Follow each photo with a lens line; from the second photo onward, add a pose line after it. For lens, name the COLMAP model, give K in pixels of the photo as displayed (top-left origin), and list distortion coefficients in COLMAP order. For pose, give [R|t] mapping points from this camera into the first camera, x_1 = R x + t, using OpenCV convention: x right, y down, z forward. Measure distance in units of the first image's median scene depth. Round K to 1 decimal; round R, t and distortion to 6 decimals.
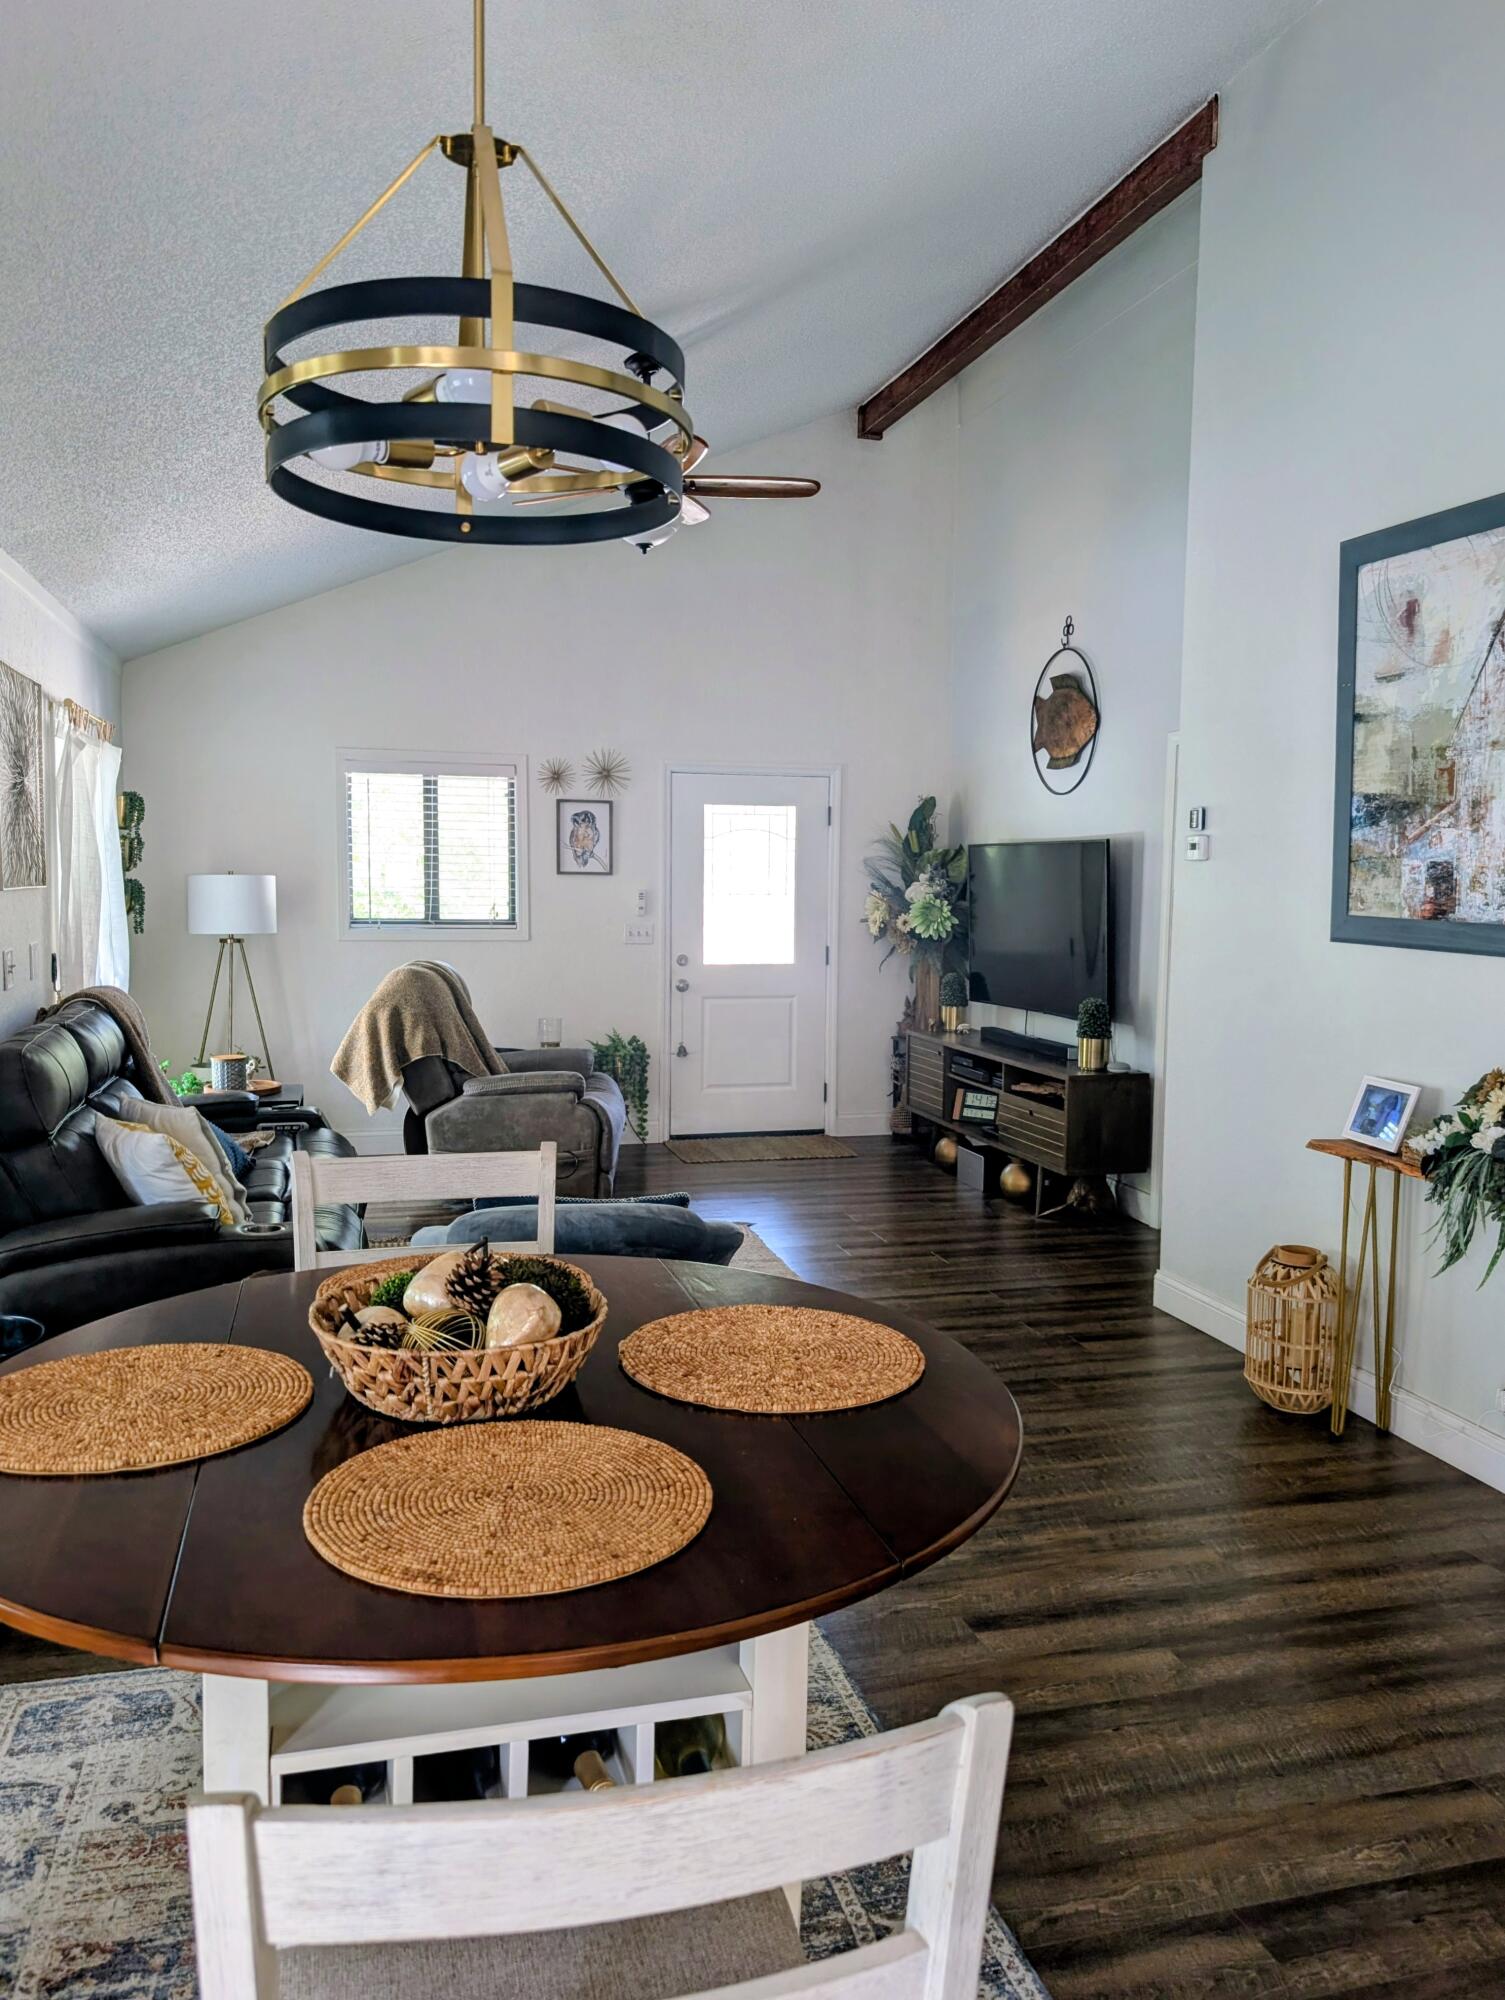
lens RADIAL K [[1463.3, 0, 710.2], [0, 1463.3, 965.9], [0, 0, 1]] dist [0.018694, -0.047775]
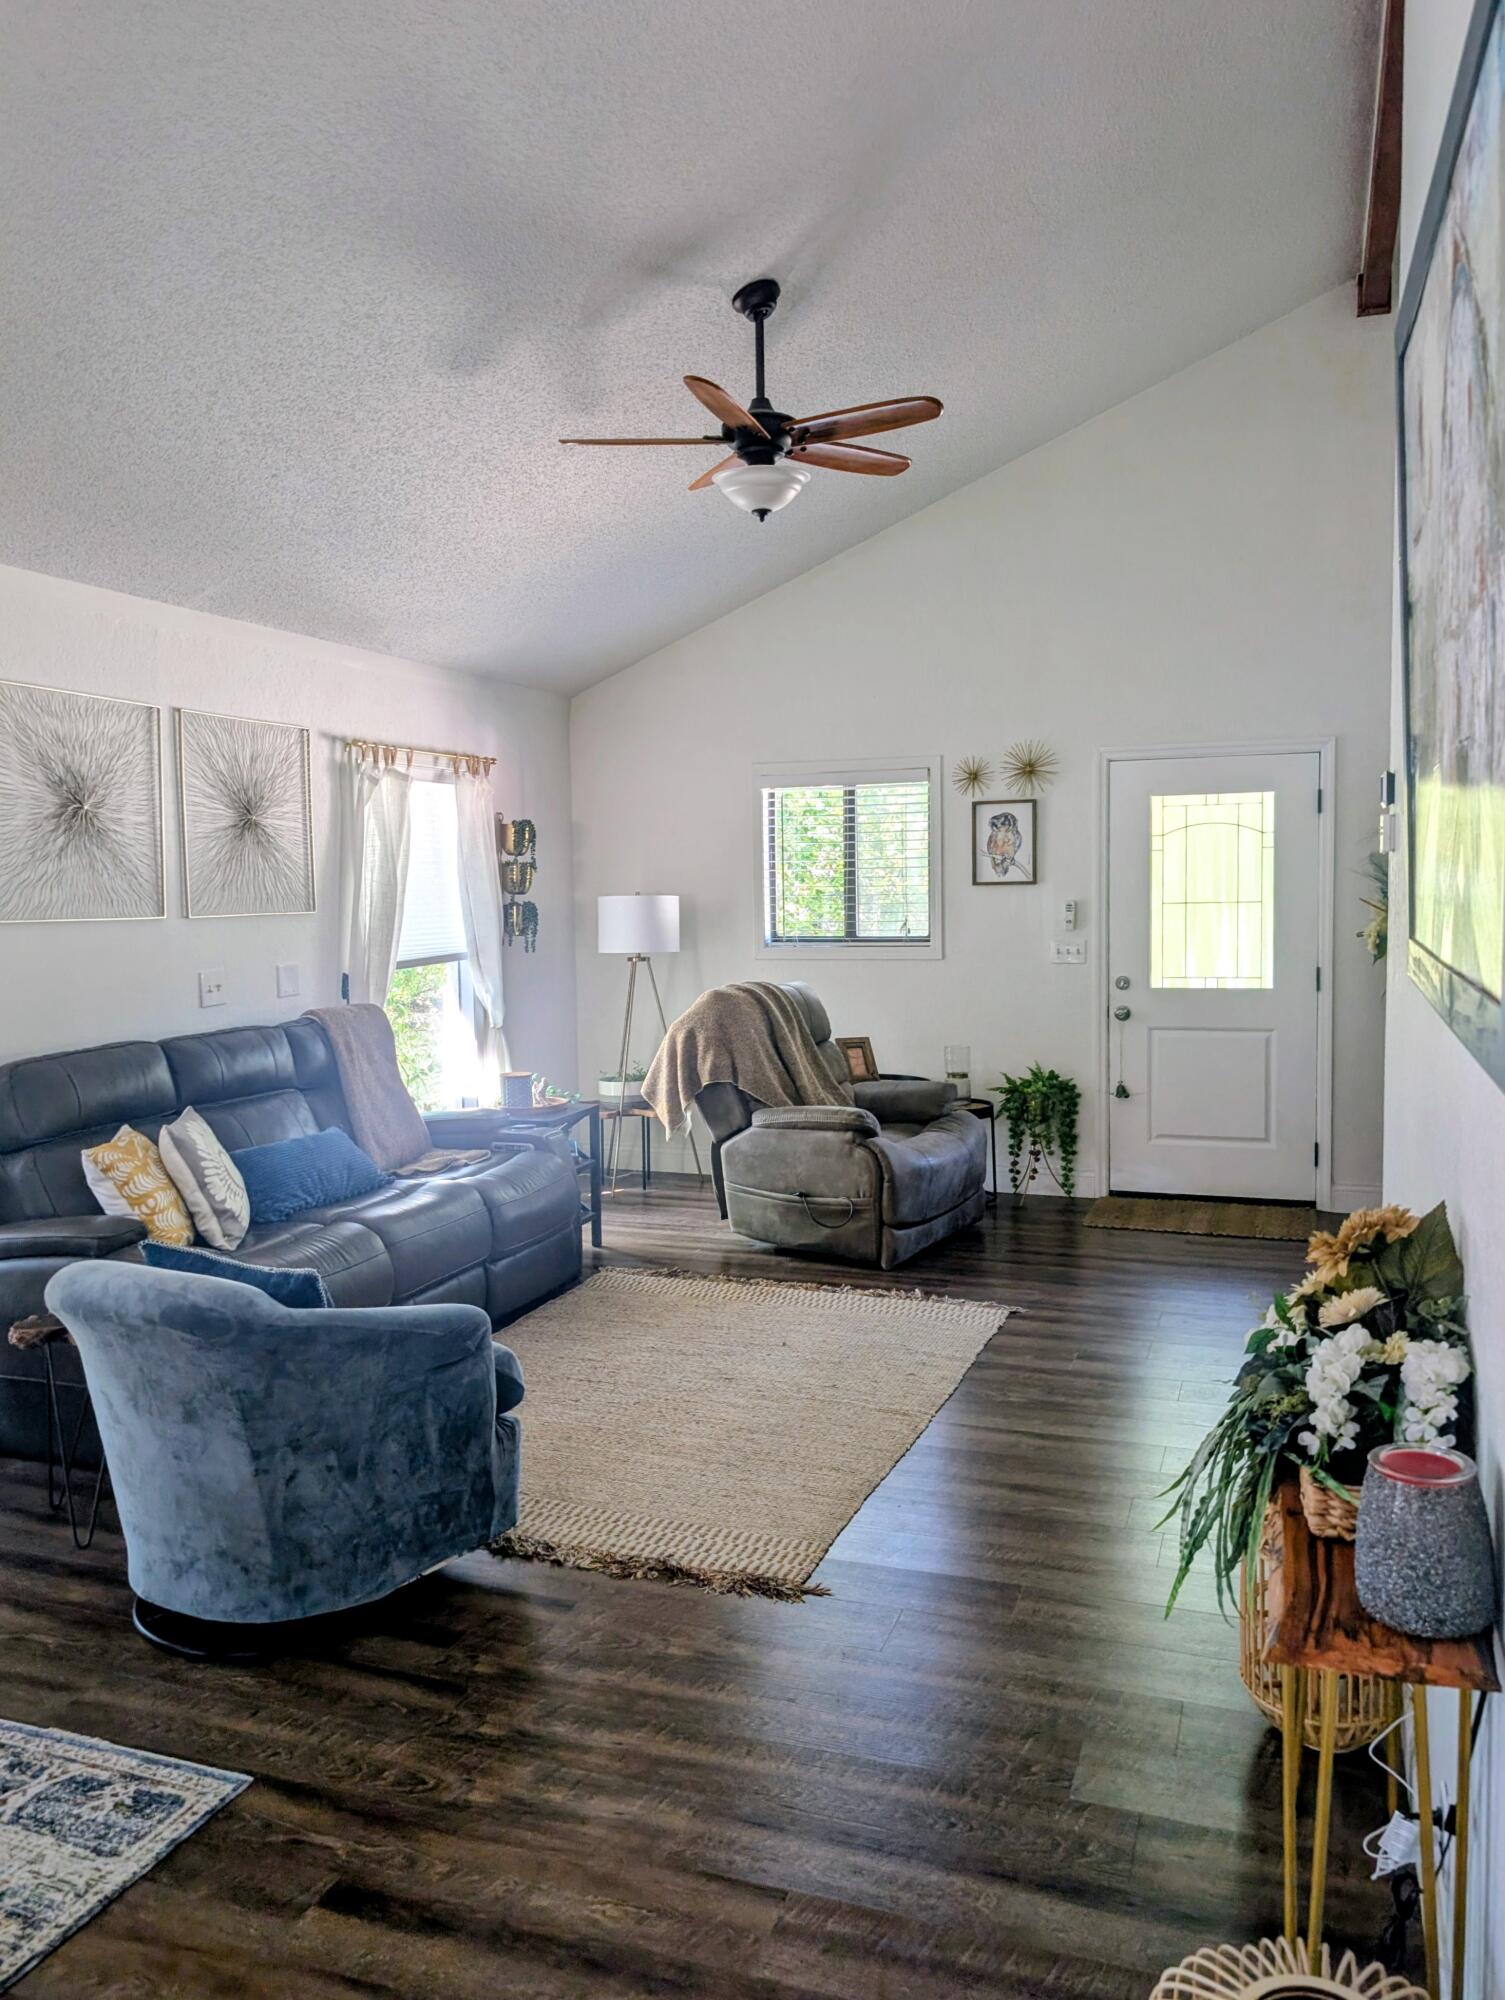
lens RADIAL K [[1463.3, 0, 700.6], [0, 1463.3, 936.7], [0, 0, 1]] dist [0.018694, -0.047775]
pose [[0.813579, -0.005043, -0.581432, 0.279766], [-0.010077, 0.999690, -0.022772, -0.008976], [0.581367, 0.024386, 0.813276, 0.175917]]
